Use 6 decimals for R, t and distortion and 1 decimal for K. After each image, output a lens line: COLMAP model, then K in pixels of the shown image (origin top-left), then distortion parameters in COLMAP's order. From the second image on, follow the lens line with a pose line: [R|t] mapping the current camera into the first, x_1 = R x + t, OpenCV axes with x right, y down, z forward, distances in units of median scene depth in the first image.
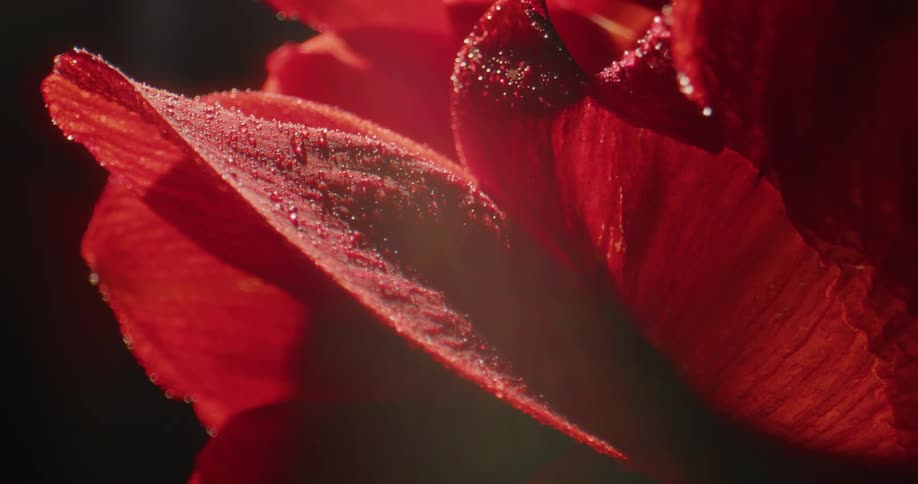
lens RADIAL K [[695.2, 0, 459.0], [0, 695.2, 242.0], [0, 0, 1]] dist [-0.010339, -0.002894]
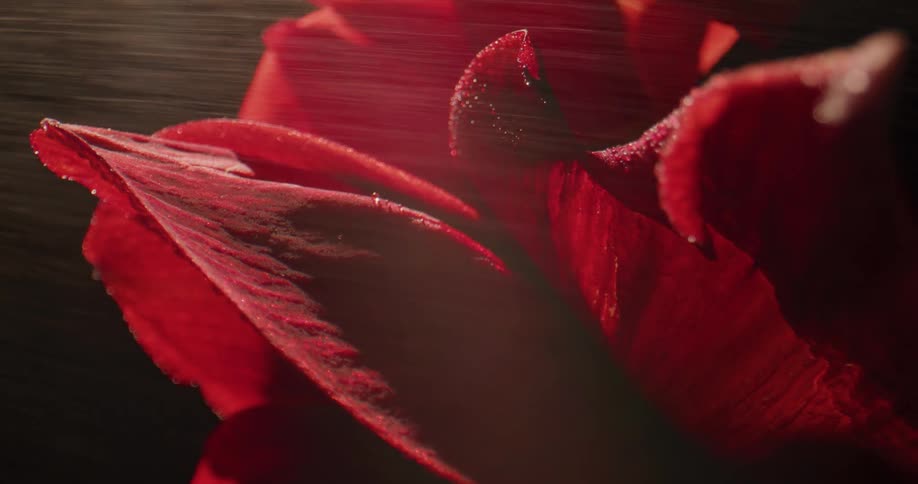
lens RADIAL K [[695.2, 0, 459.0], [0, 695.2, 242.0], [0, 0, 1]] dist [-0.010339, -0.002894]
pose [[0.999949, 0.006107, -0.007995, 0.015478], [-0.005128, 0.993094, 0.117206, -0.213214], [0.008656, -0.117159, 0.993075, 0.012297]]
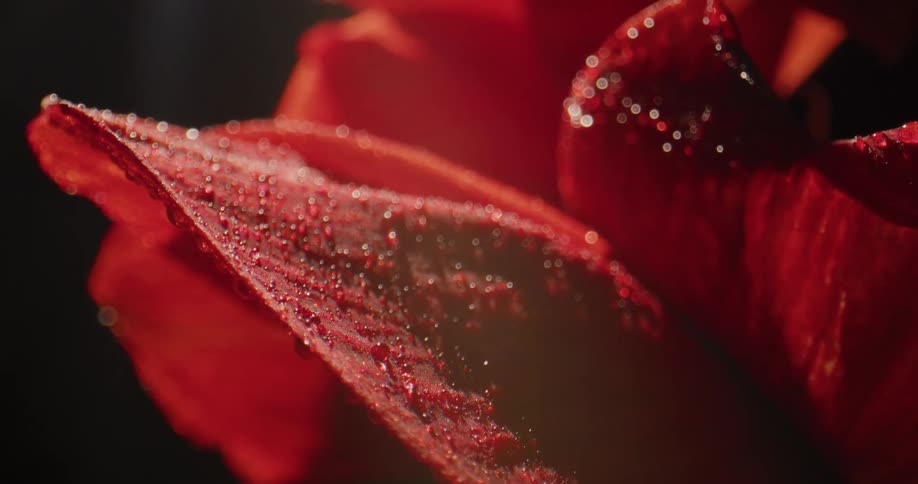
lens RADIAL K [[691.2, 0, 472.9], [0, 691.2, 243.0], [0, 0, 1]] dist [-0.006692, -0.002893]
pose [[0.999988, 0.004494, 0.001679, -0.147259], [-0.004595, 0.997805, 0.066055, -0.172595], [-0.001378, -0.066062, 0.997815, 0.294940]]
